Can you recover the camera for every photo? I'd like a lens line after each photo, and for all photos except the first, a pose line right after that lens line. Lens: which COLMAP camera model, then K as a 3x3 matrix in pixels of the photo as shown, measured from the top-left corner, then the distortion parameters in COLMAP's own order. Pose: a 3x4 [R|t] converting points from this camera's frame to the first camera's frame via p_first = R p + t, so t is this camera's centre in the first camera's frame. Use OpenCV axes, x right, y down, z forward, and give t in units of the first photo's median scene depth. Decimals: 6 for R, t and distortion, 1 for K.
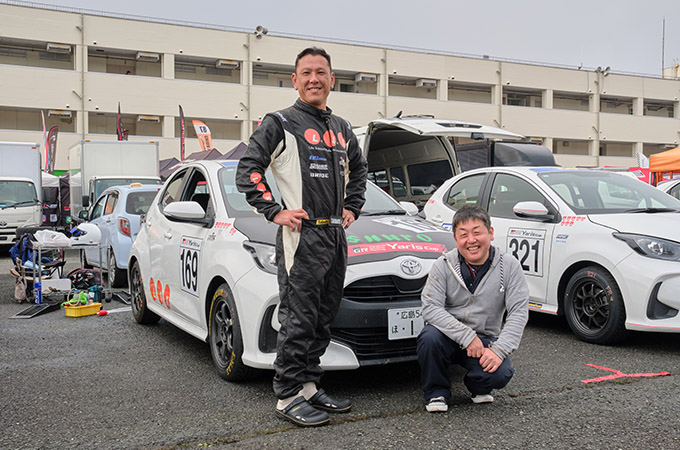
lens RADIAL K [[645.0, 0, 341.7], [0, 645.0, 223.9], [0, 0, 1]] dist [0.014506, 0.000000]
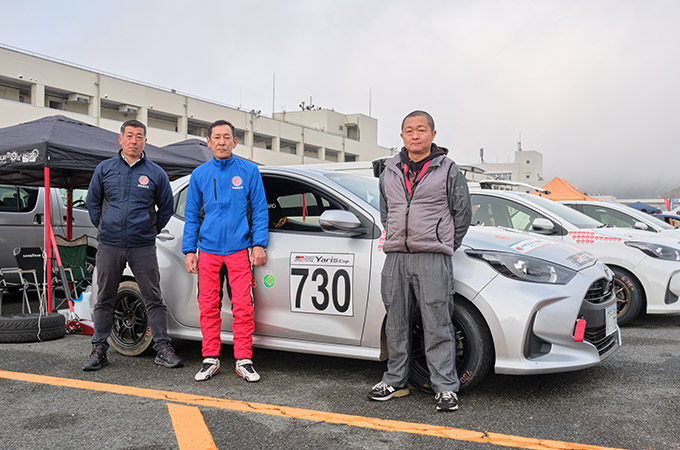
lens RADIAL K [[635.9, 0, 339.6], [0, 635.9, 230.2], [0, 0, 1]] dist [0.069524, 0.000000]
pose [[0.804647, 0.005928, 0.593724, -0.250110], [0.000390, 0.999945, -0.010512, 0.001360], [-0.593753, 0.008690, 0.804600, -0.105050]]
